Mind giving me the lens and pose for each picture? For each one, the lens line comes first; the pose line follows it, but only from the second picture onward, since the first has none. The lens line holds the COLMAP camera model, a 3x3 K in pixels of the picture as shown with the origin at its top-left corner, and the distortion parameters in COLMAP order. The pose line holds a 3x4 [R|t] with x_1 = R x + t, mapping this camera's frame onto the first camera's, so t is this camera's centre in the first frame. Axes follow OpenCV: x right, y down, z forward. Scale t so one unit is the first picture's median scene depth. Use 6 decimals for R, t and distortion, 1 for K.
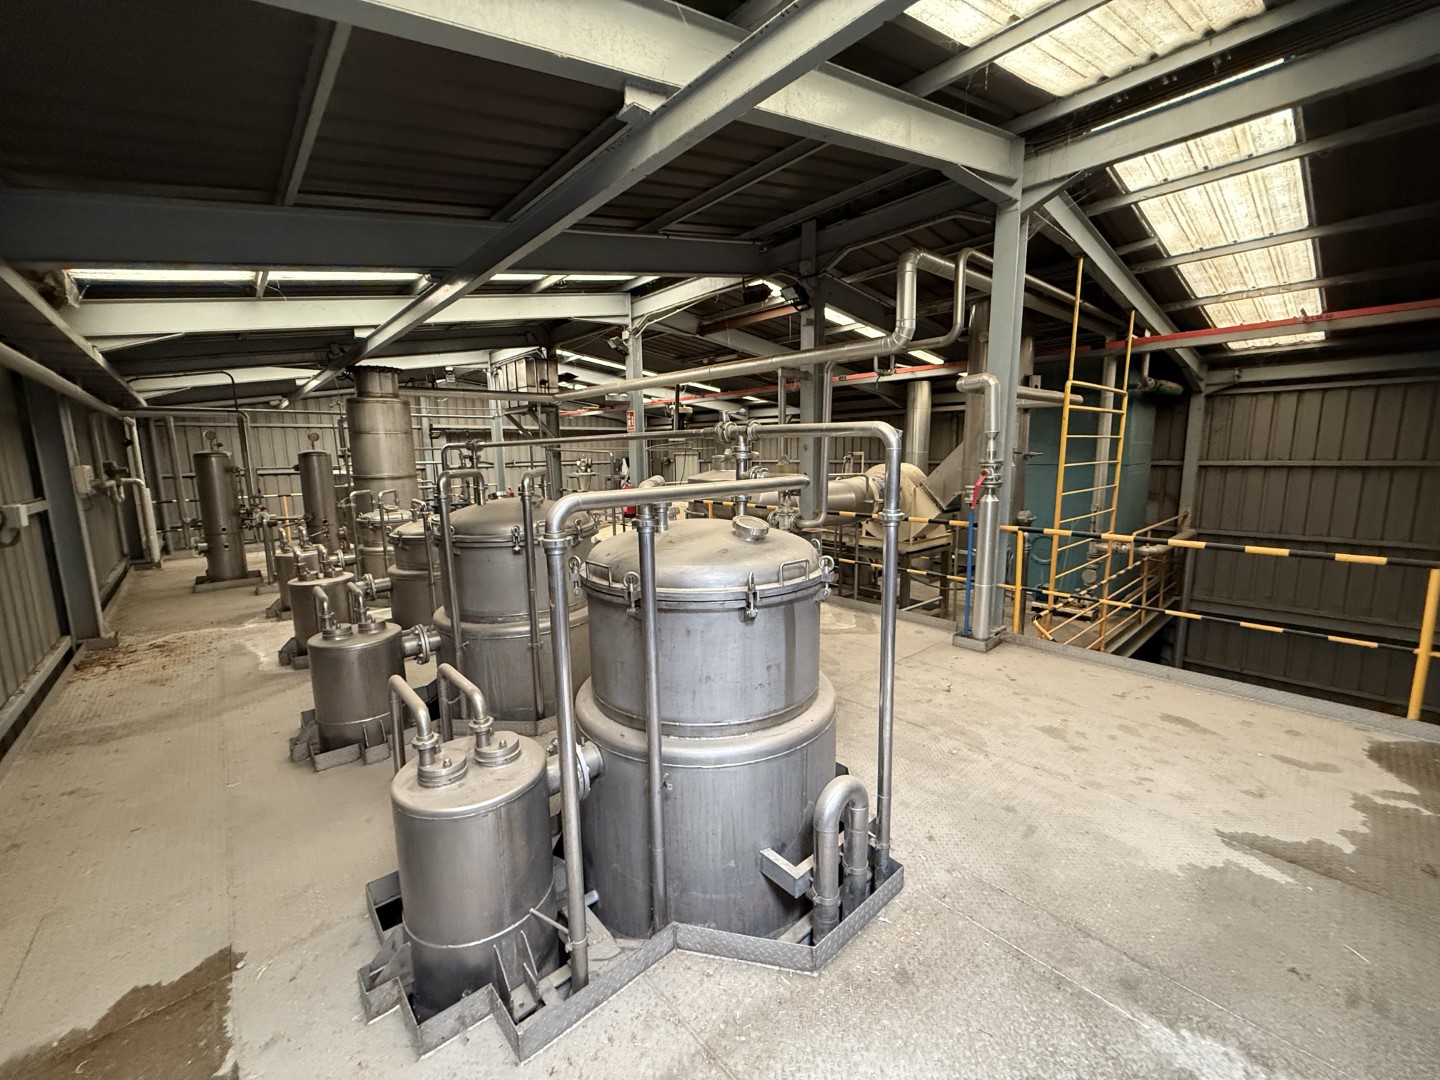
lens RADIAL K [[574.1, 0, 715.4], [0, 574.1, 538.5], [0, 0, 1]] dist [0.000132, 0.000184]
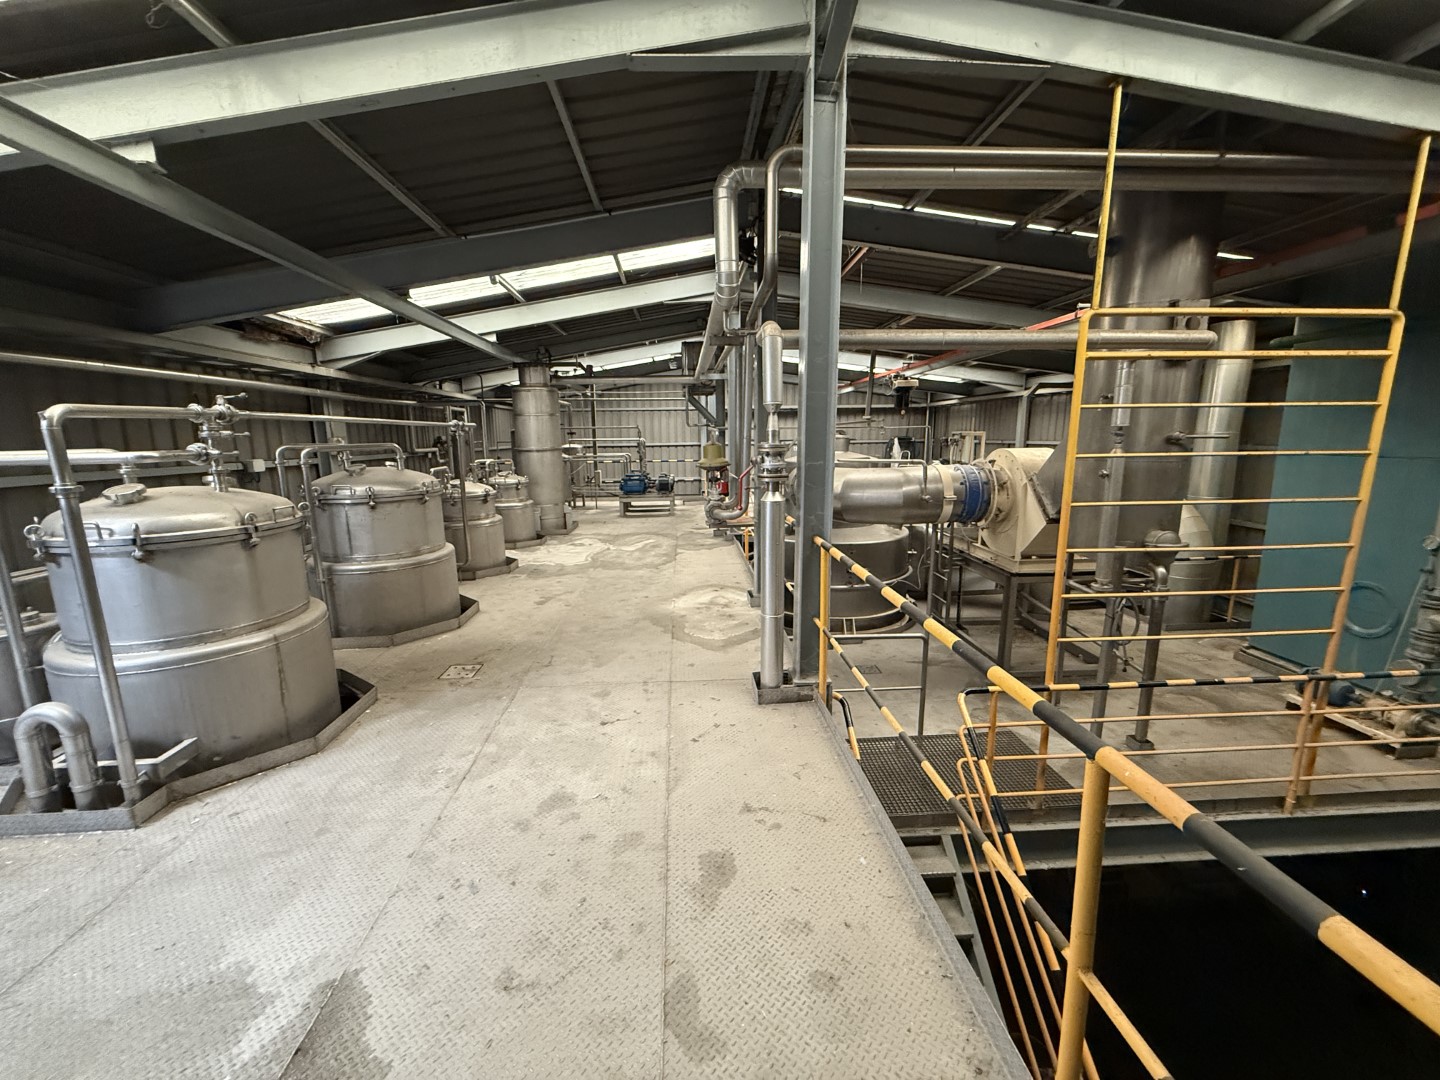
lens RADIAL K [[574.1, 0, 715.4], [0, 574.1, 538.5], [0, 0, 1]] dist [0.000132, 0.000184]
pose [[0.787737, 0.116976, -0.604803, 0.474310], [-0.094413, 0.993131, 0.069114, -0.033423], [0.608734, 0.002658, 0.793370, 0.210185]]
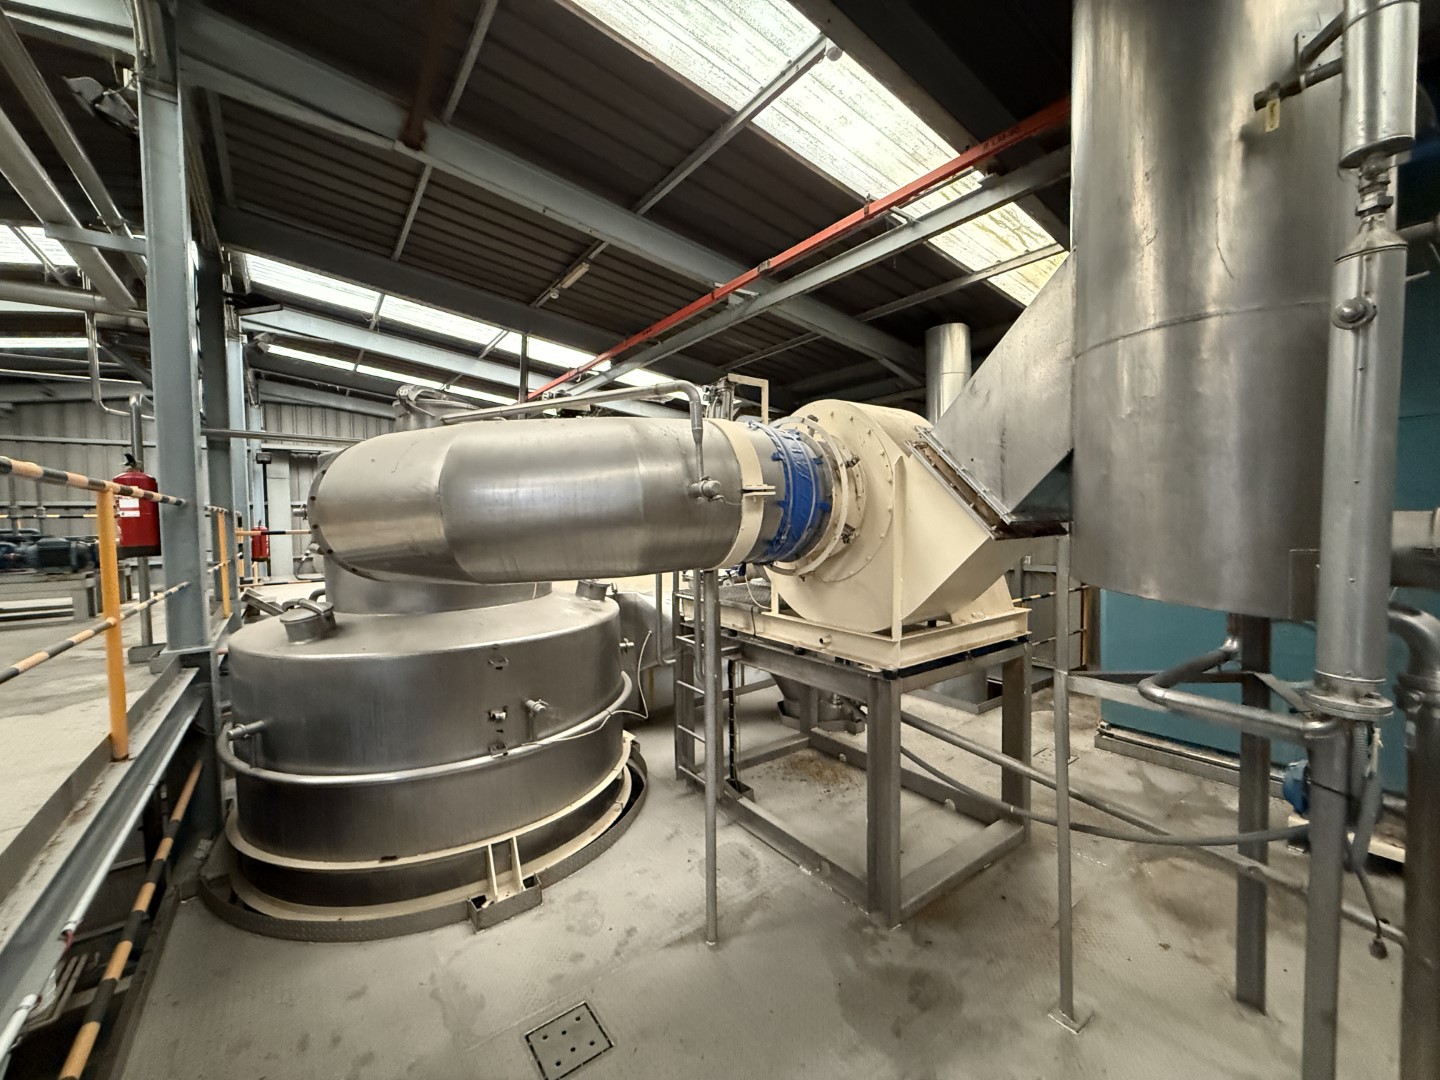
lens RADIAL K [[574.1, 0, 715.4], [0, 574.1, 538.5], [0, 0, 1]] dist [0.000132, 0.000184]
pose [[0.996146, 0.002125, -0.087684, 0.272525], [-0.012014, 0.993590, -0.112402, -0.010683], [0.086883, 0.113023, 0.989786, 0.687193]]
